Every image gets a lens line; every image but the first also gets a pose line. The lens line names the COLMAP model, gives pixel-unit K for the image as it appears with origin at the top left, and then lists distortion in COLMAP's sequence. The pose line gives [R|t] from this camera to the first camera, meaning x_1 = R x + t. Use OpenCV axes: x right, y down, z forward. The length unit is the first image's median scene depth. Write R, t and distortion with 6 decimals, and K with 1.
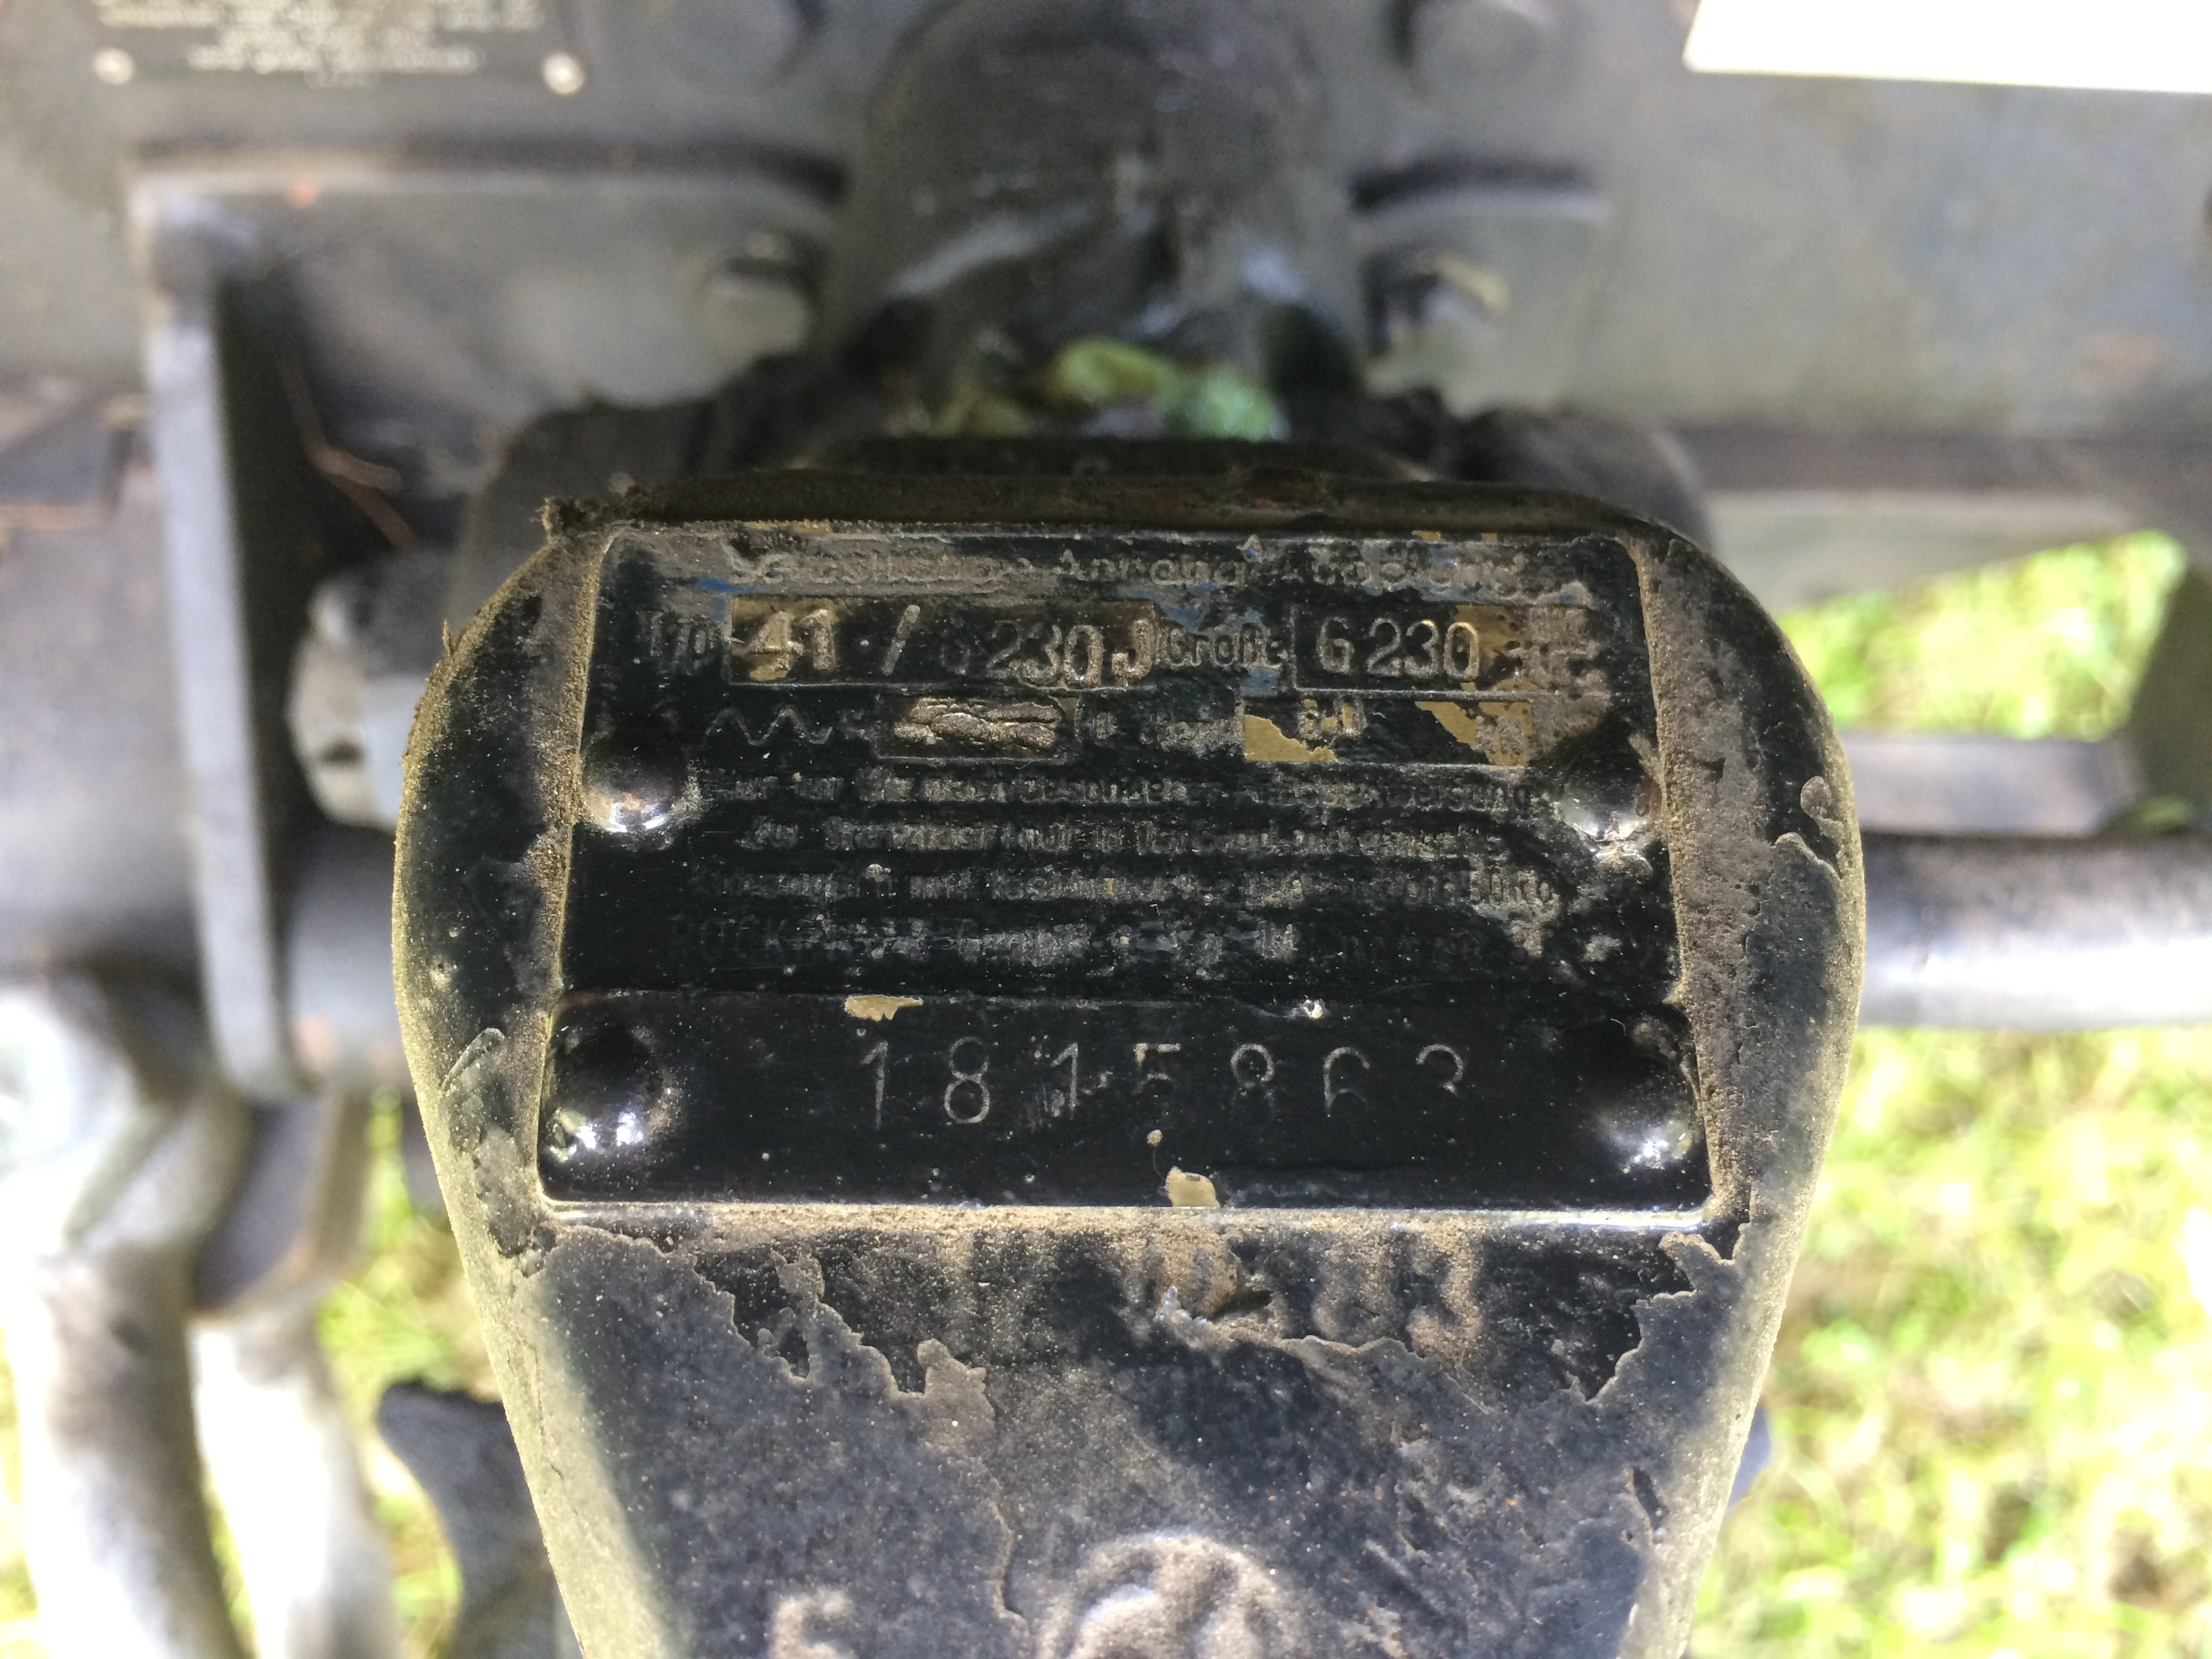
lens RADIAL K [[1883.1, 0, 1106.0], [0, 1883.1, 829.5], [0, 0, 1]] dist [0.065331, -0.145048]
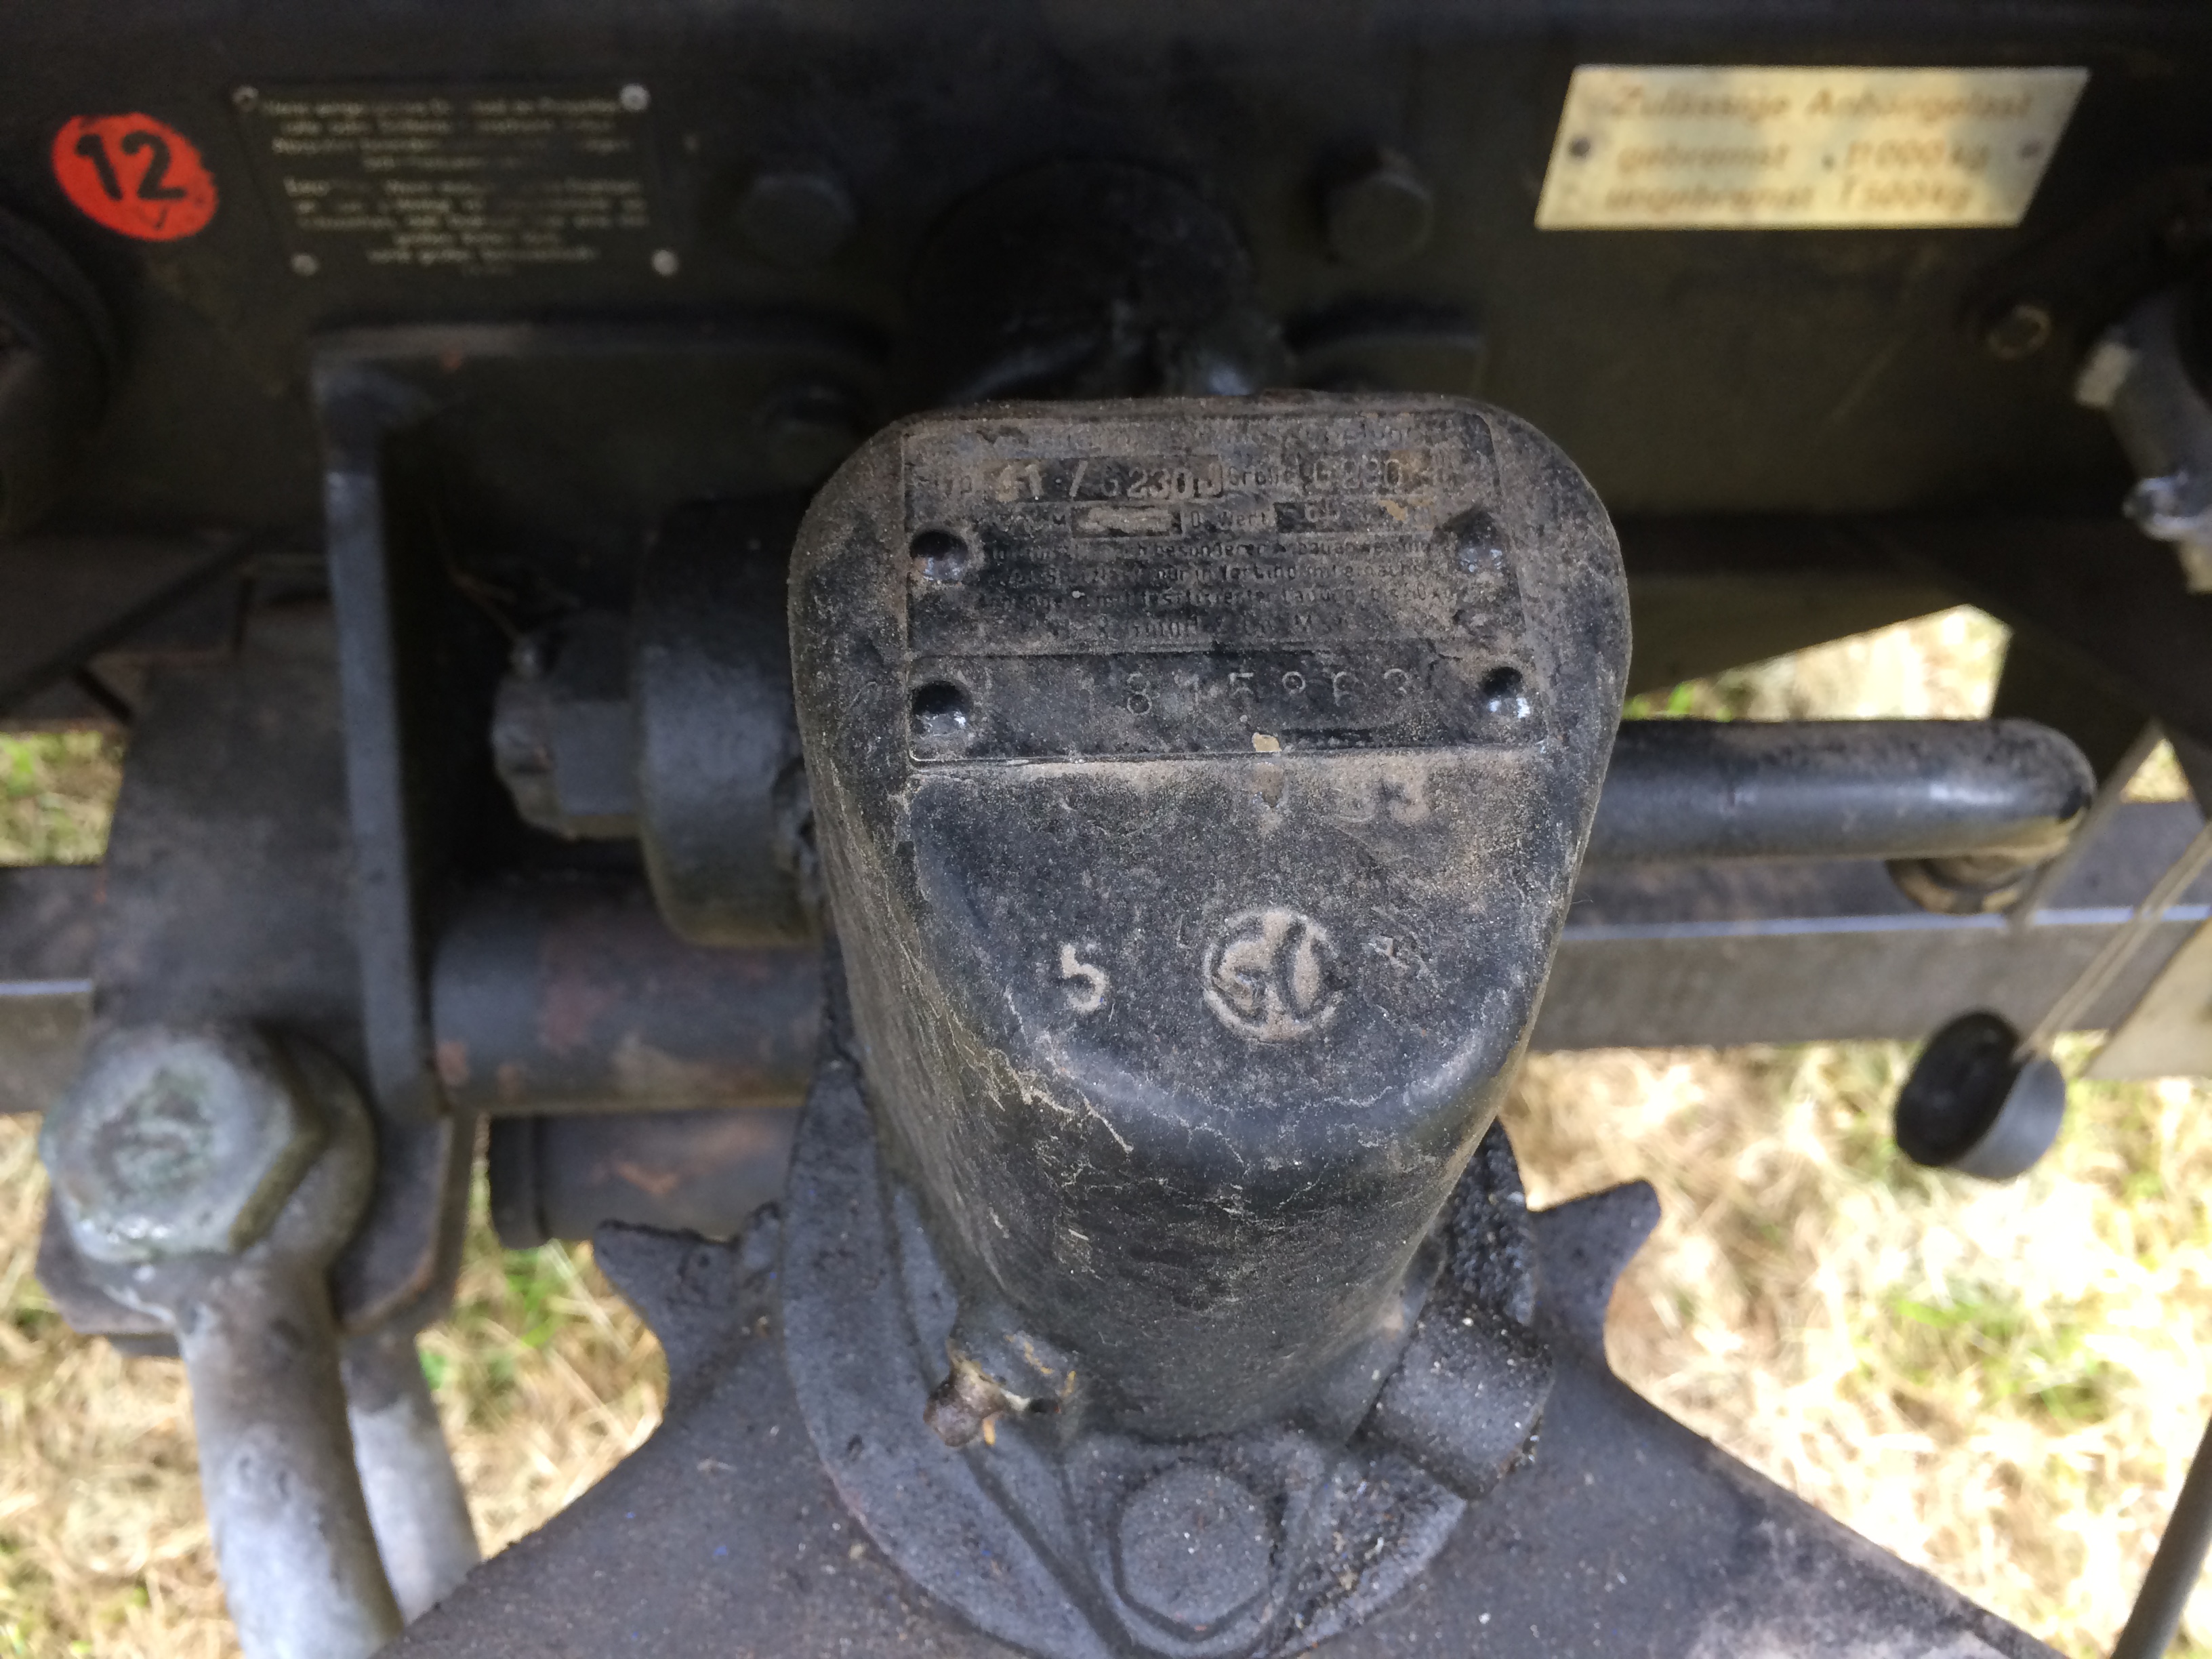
lens RADIAL K [[1946.0, 0, 1106.0], [0, 1946.0, 829.5], [0, 0, 1]] dist [0.082895, -0.165725]
pose [[0.998274, -0.045538, 0.037098, -0.064515], [0.049778, 0.991184, -0.122785, 0.175415], [-0.031180, 0.124419, 0.991740, -0.301901]]
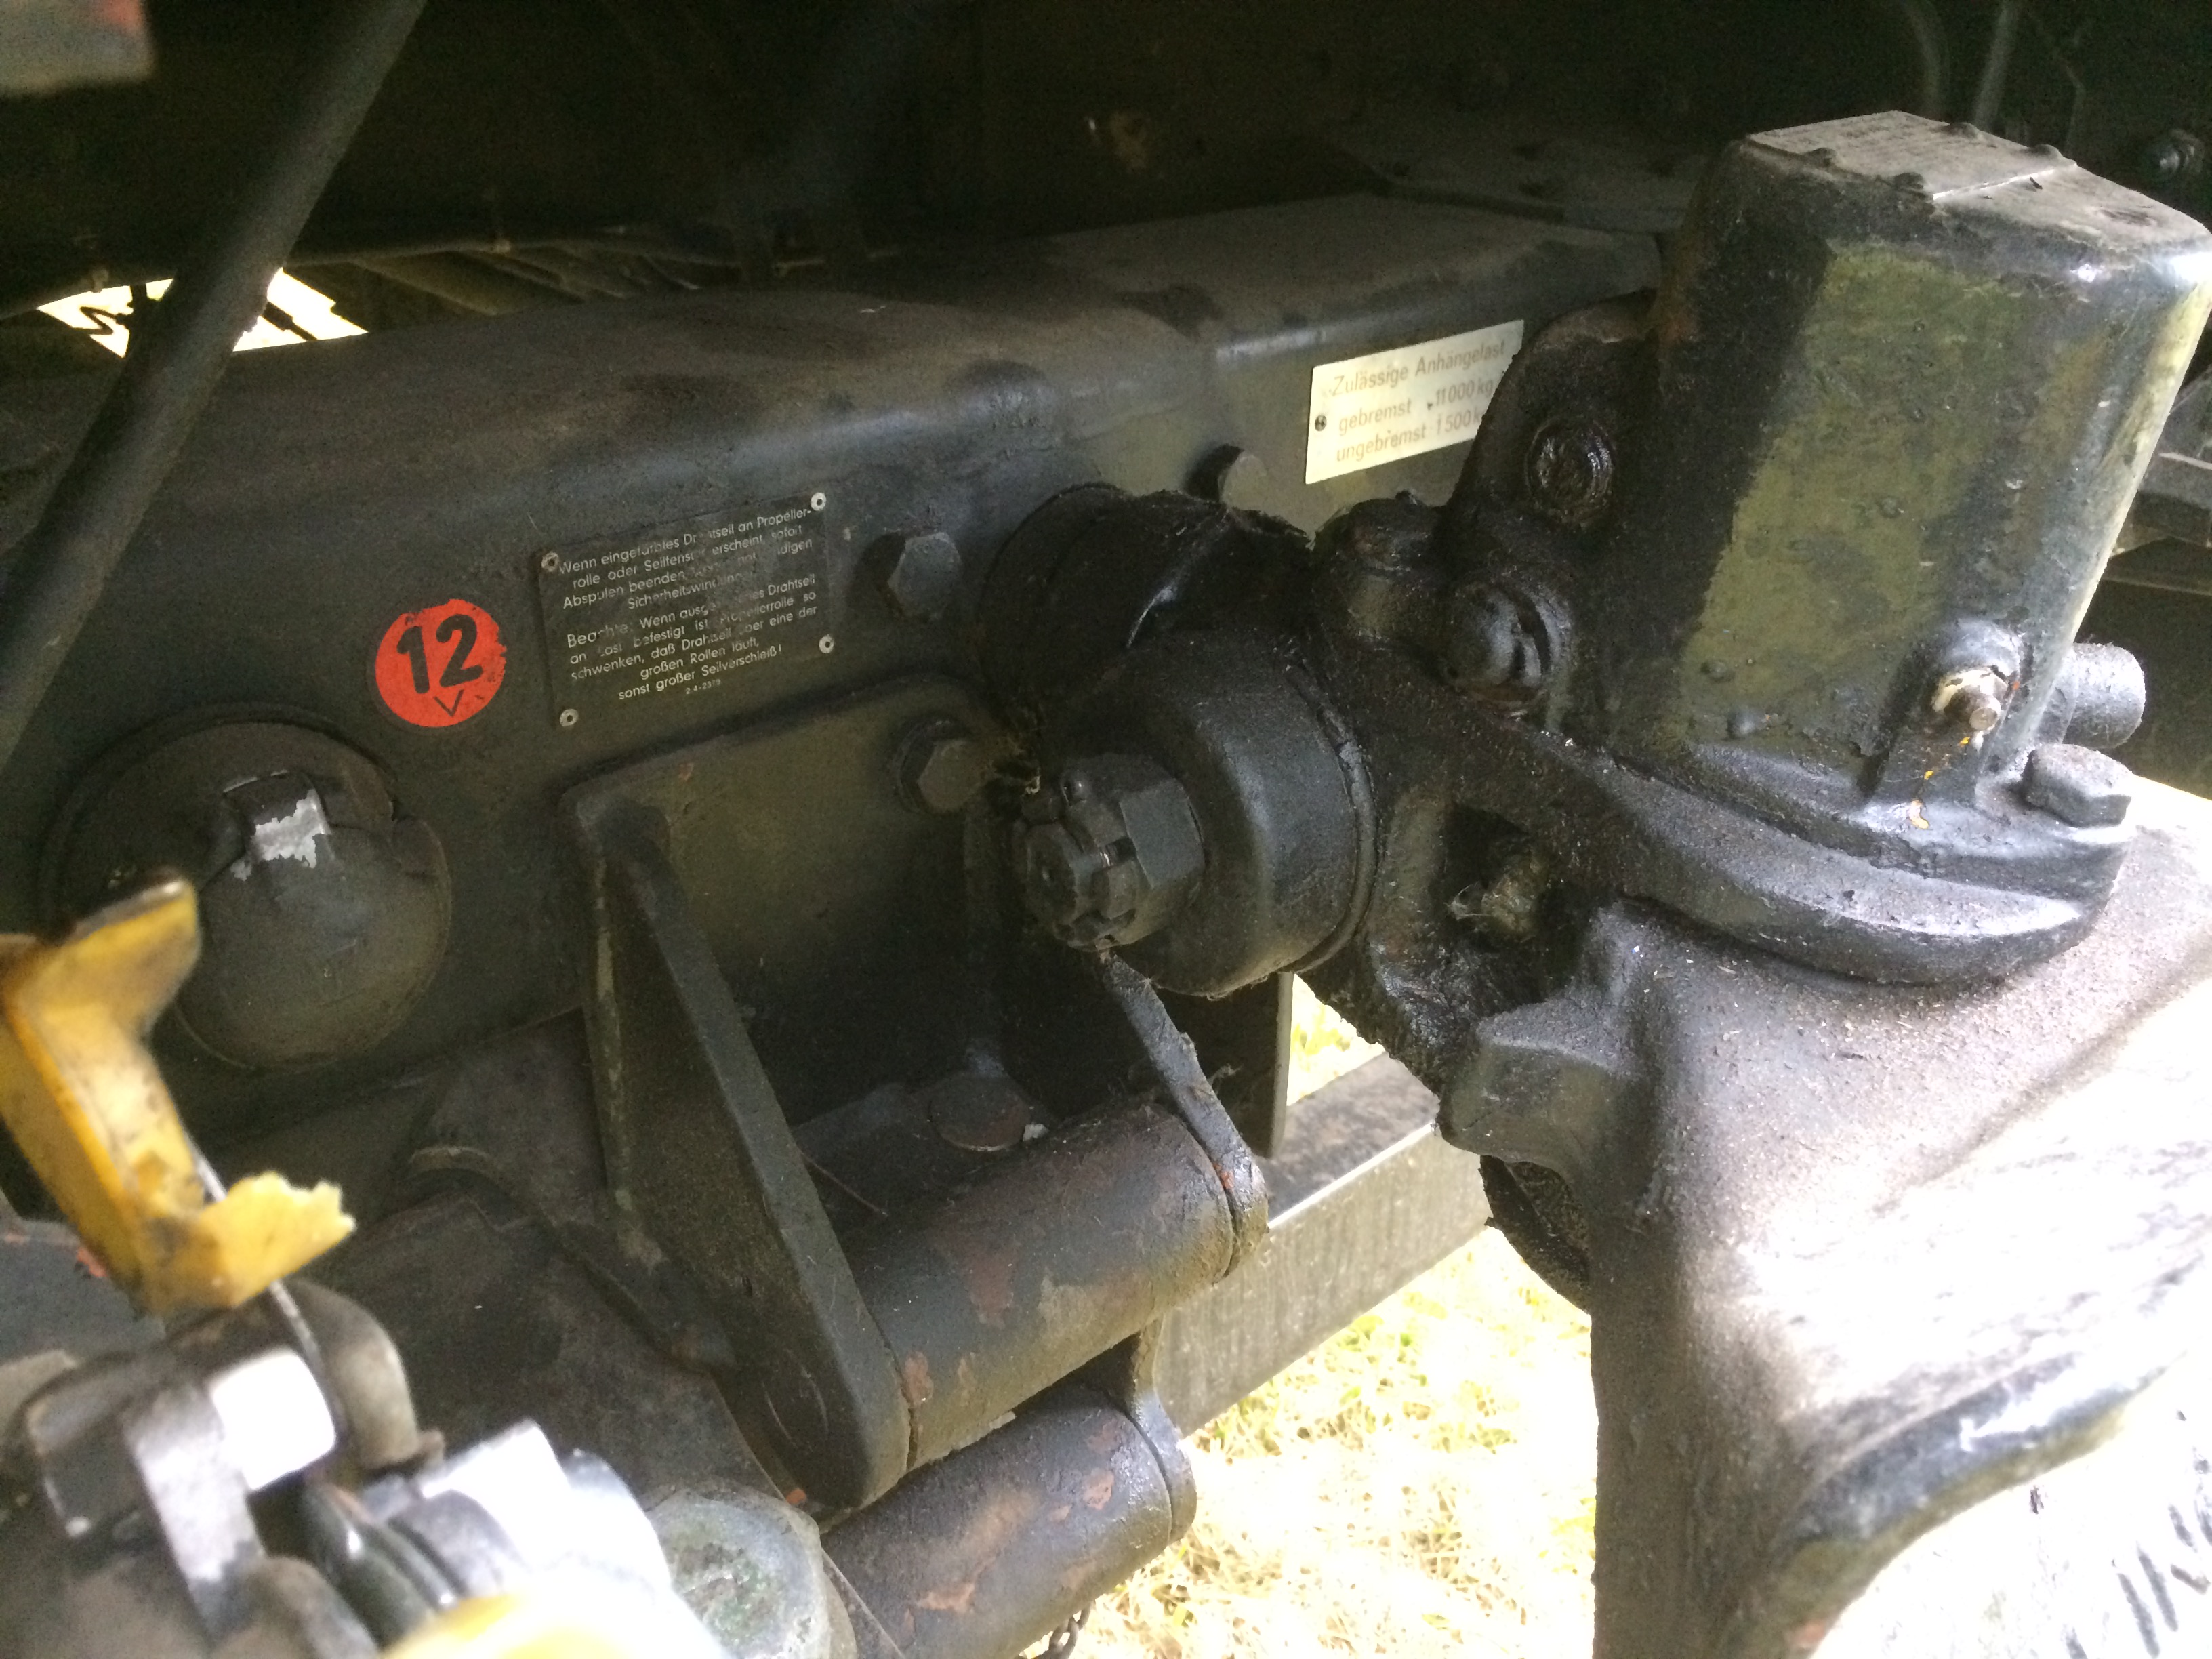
lens RADIAL K [[1946.0, 0, 1106.0], [0, 1946.0, 829.5], [0, 0, 1]] dist [0.082895, -0.165725]
pose [[0.738758, -0.325013, 0.590426, -1.273031], [0.591173, 0.733179, -0.336098, 0.449016], [-0.323652, 0.597339, 0.733781, -0.193349]]
